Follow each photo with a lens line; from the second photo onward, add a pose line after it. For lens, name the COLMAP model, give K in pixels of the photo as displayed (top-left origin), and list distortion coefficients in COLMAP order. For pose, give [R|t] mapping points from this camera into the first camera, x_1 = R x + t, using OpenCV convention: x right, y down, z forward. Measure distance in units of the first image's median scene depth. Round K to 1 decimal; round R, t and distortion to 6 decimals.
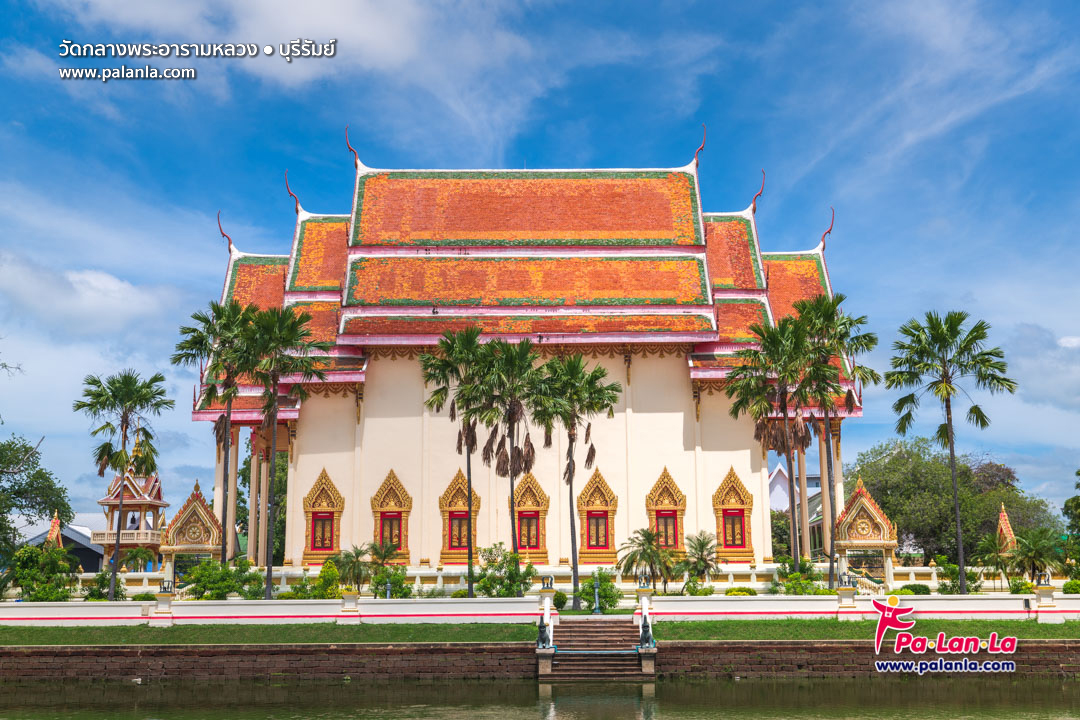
lens RADIAL K [[1159.6, 0, 532.6], [0, 1159.6, 363.1], [0, 0, 1]] dist [0.016680, 0.000000]
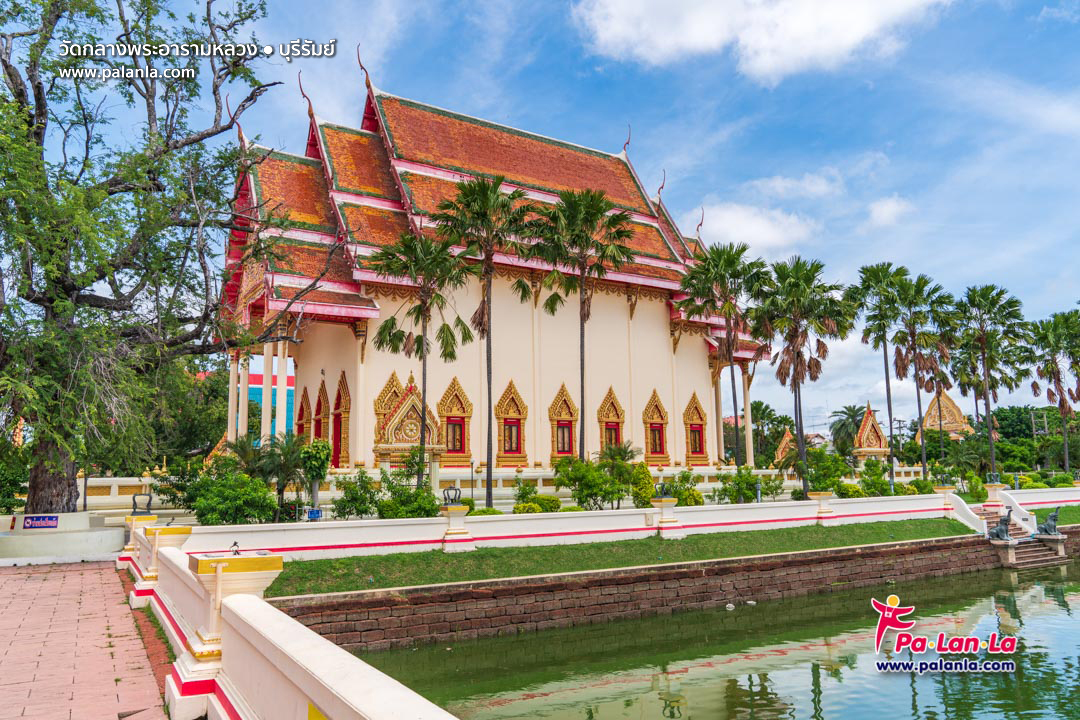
lens RADIAL K [[783.8, 0, 542.9], [0, 783.8, 356.6], [0, 0, 1]] dist [0.008520, -0.006244]
pose [[0.831212, 0.074829, 0.550897, -0.563750], [-0.088884, 0.996041, -0.001181, 0.085056], [-0.548804, -0.047984, 0.834572, 0.469473]]
